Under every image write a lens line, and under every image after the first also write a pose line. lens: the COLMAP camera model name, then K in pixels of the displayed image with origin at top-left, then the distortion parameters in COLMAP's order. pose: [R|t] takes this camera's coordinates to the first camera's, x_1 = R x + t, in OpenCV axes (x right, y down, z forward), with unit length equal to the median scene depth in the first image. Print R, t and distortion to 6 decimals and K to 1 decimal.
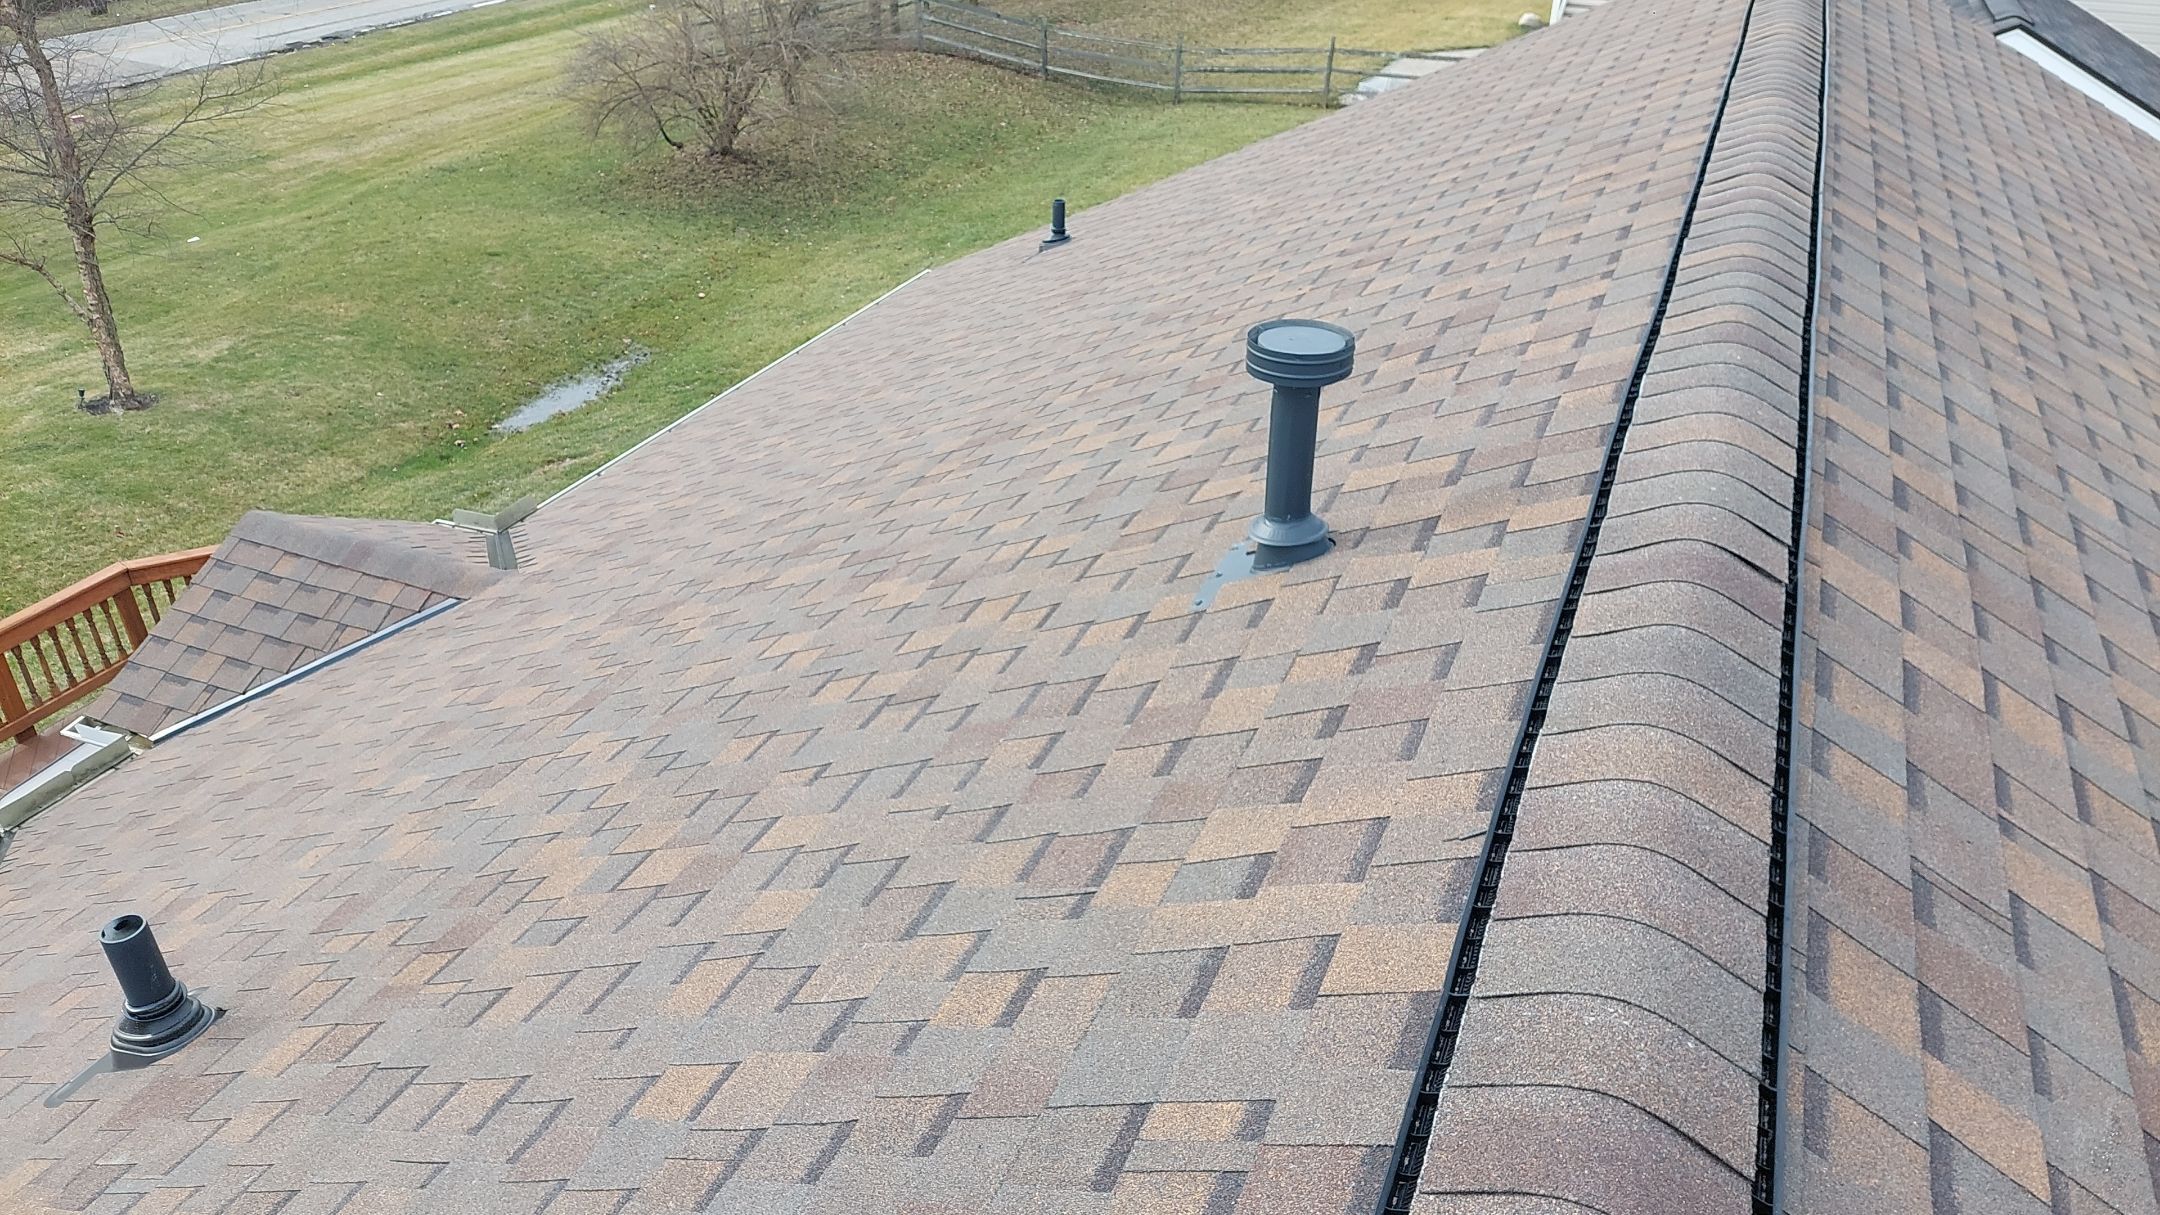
lens RADIAL K [[1540.8, 0, 1072.3], [0, 1540.8, 620.3], [0, 0, 1]] dist [0.084651, -0.094935]
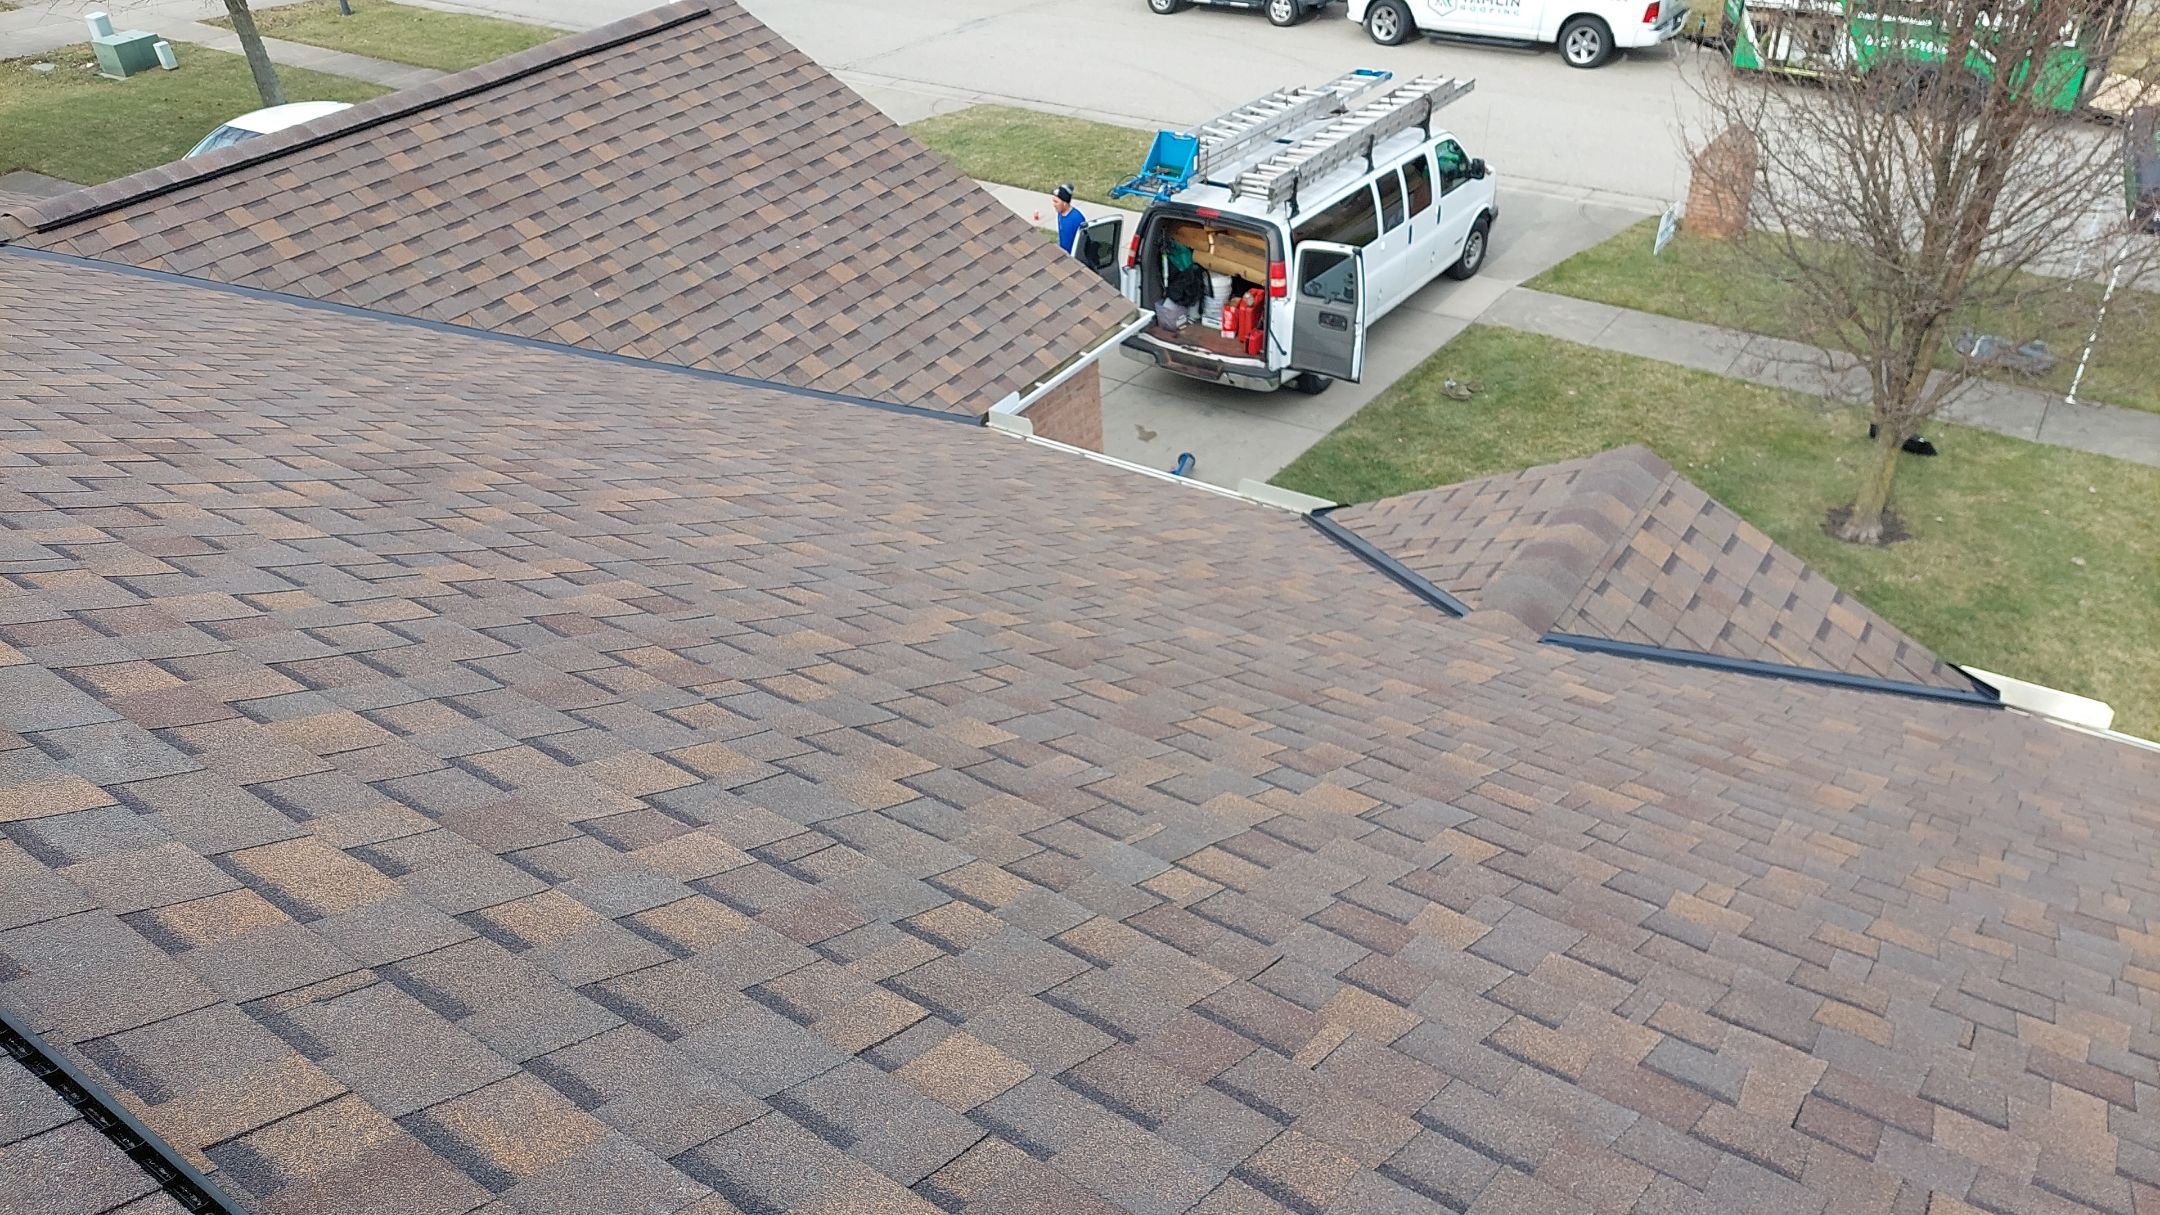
lens RADIAL K [[1540.8, 0, 1061.6], [0, 1540.8, 627.6], [0, 0, 1]] dist [0.084651, -0.094935]
pose [[0.208341, -0.578178, 0.788863, -0.097405], [0.552767, 0.735000, 0.392713, 0.165482], [-0.806872, 0.354239, 0.472728, -0.191974]]
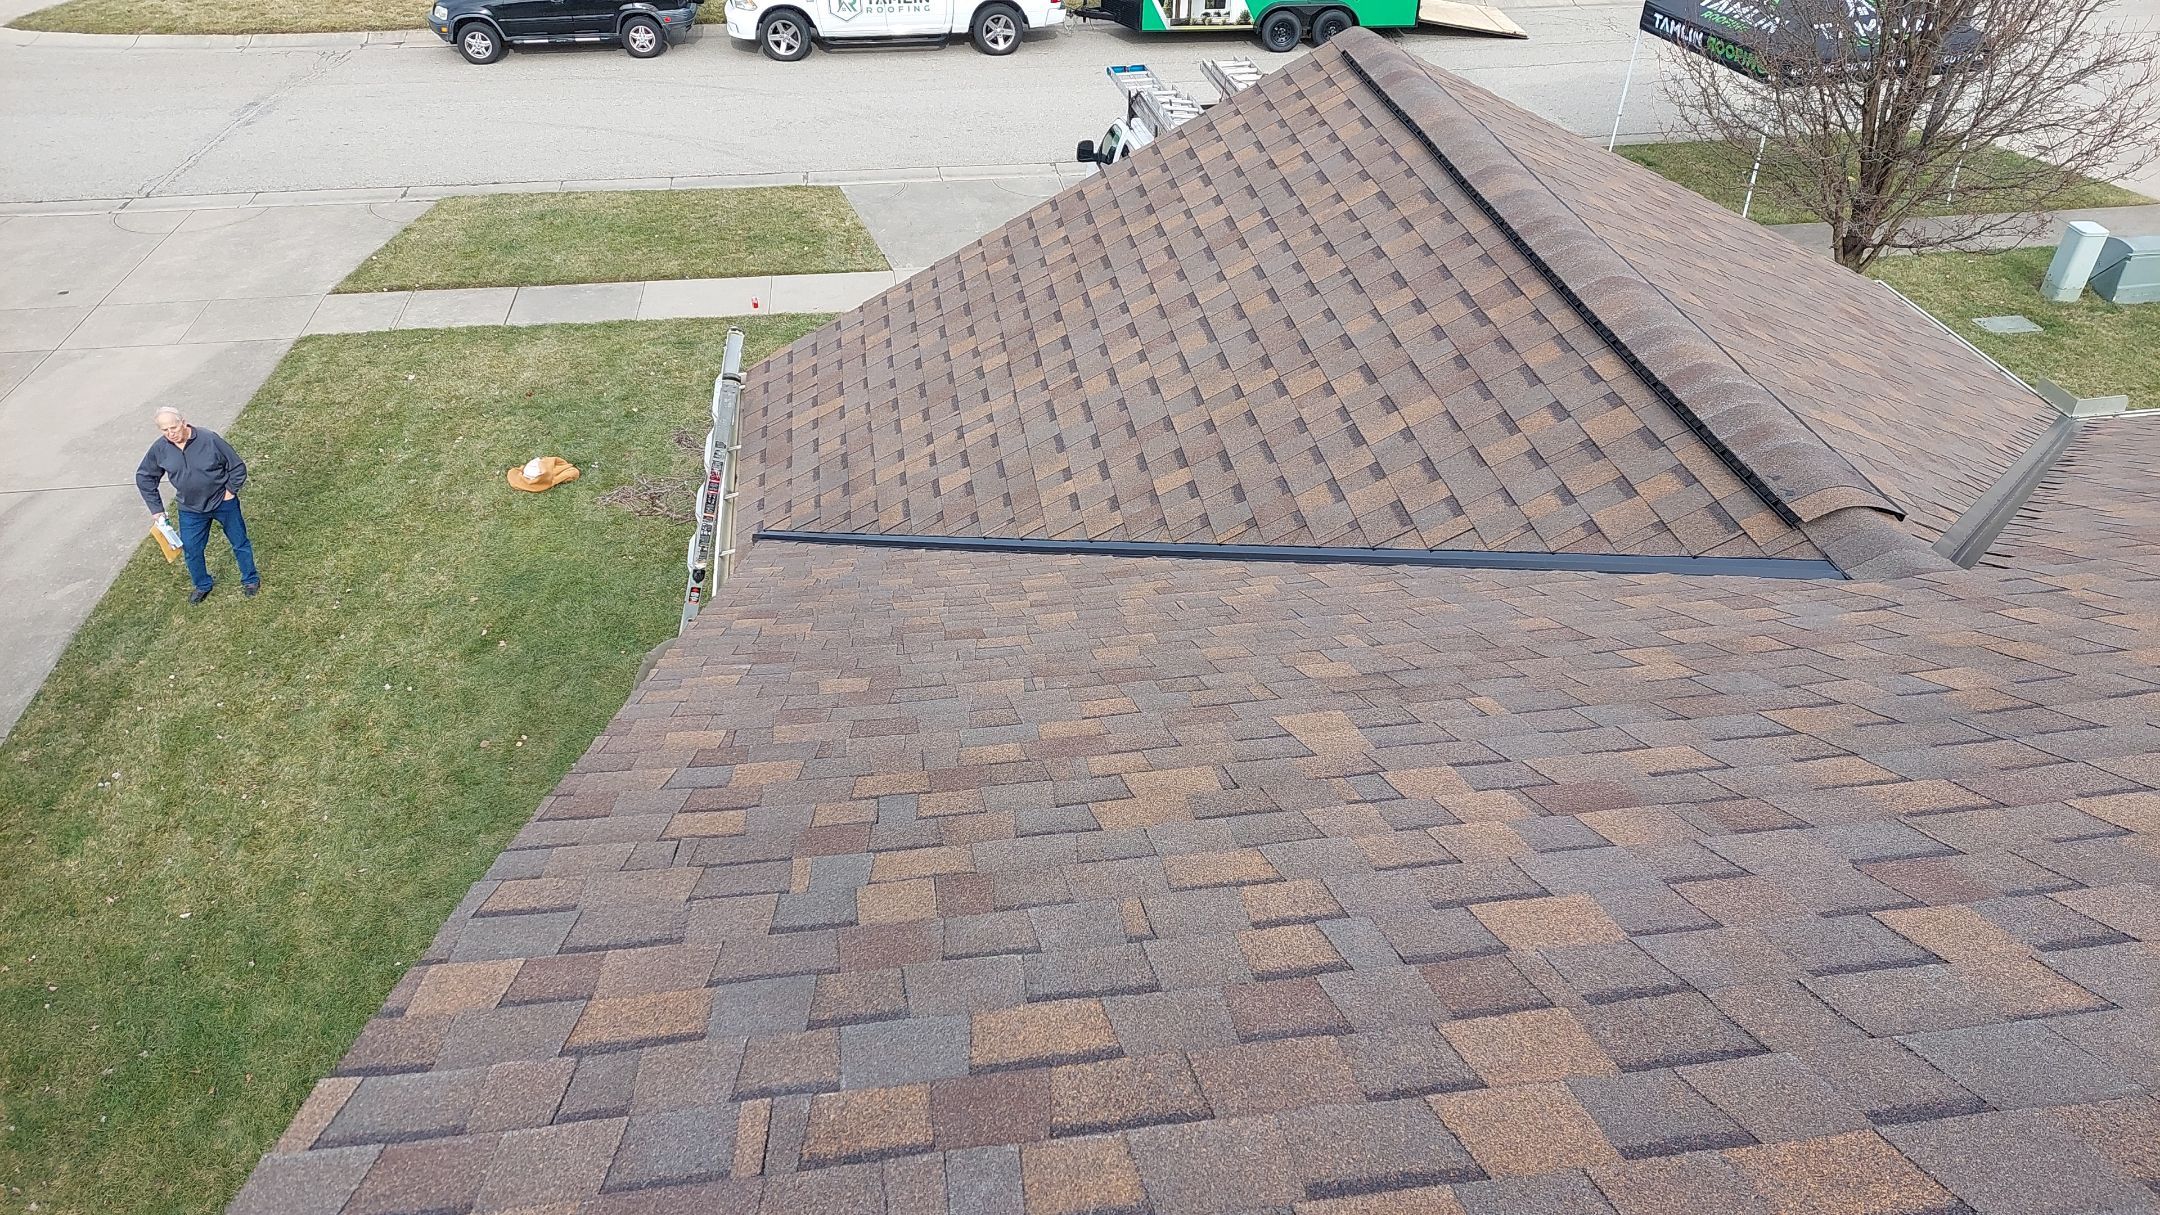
lens RADIAL K [[1540.8, 0, 1089.5], [0, 1540.8, 590.4], [0, 0, 1]] dist [0.084651, -0.094935]
pose [[-0.524572, -0.498897, 0.689874, 1.588265], [0.432196, 0.542087, 0.720659, -1.992586], [-0.733506, 0.676198, -0.068742, 3.435046]]
